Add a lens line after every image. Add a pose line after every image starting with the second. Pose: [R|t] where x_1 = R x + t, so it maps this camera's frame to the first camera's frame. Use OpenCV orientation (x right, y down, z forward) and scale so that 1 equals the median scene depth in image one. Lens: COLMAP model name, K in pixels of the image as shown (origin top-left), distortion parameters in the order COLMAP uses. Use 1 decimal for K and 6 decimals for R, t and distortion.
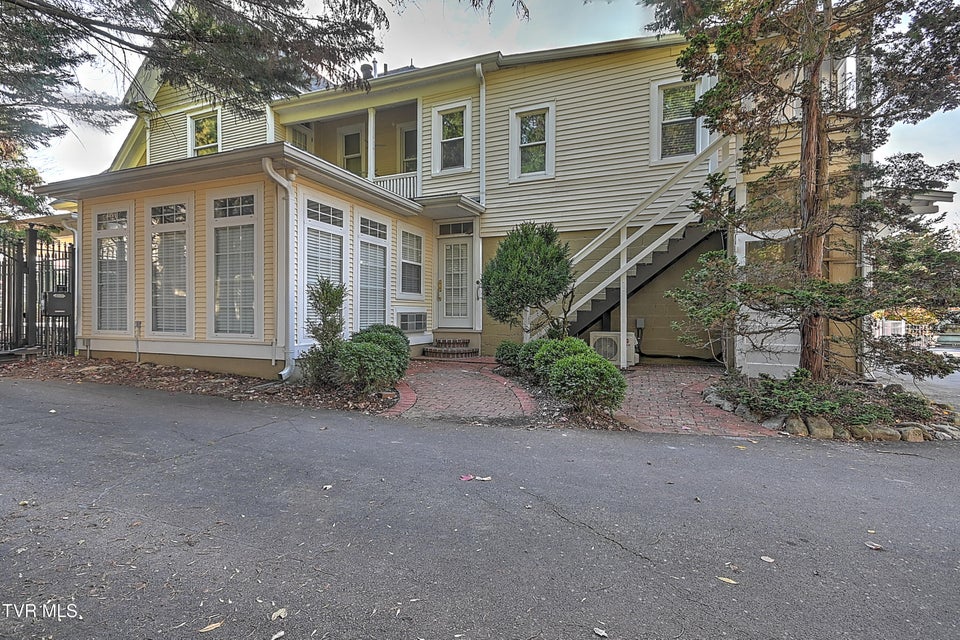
lens RADIAL K [[441.7, 0, 479.2], [0, 441.7, 322.8], [0, 0, 1]] dist [0.014706, -0.000773]
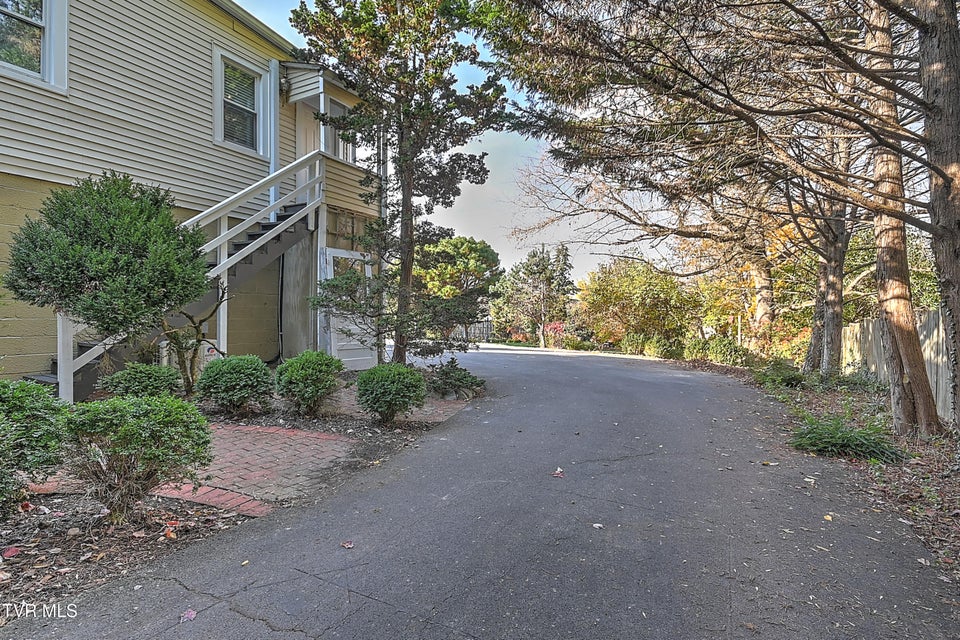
lens RADIAL K [[459.0, 0, 480.0], [0, 459.0, 320.0], [0, 0, 1]] dist [0.070348, -0.000178]
pose [[0.123919, -0.016214, 0.992160, -0.969373], [-0.001743, 0.999861, 0.016558, -0.065184], [-0.992291, -0.003781, 0.123874, 0.797076]]
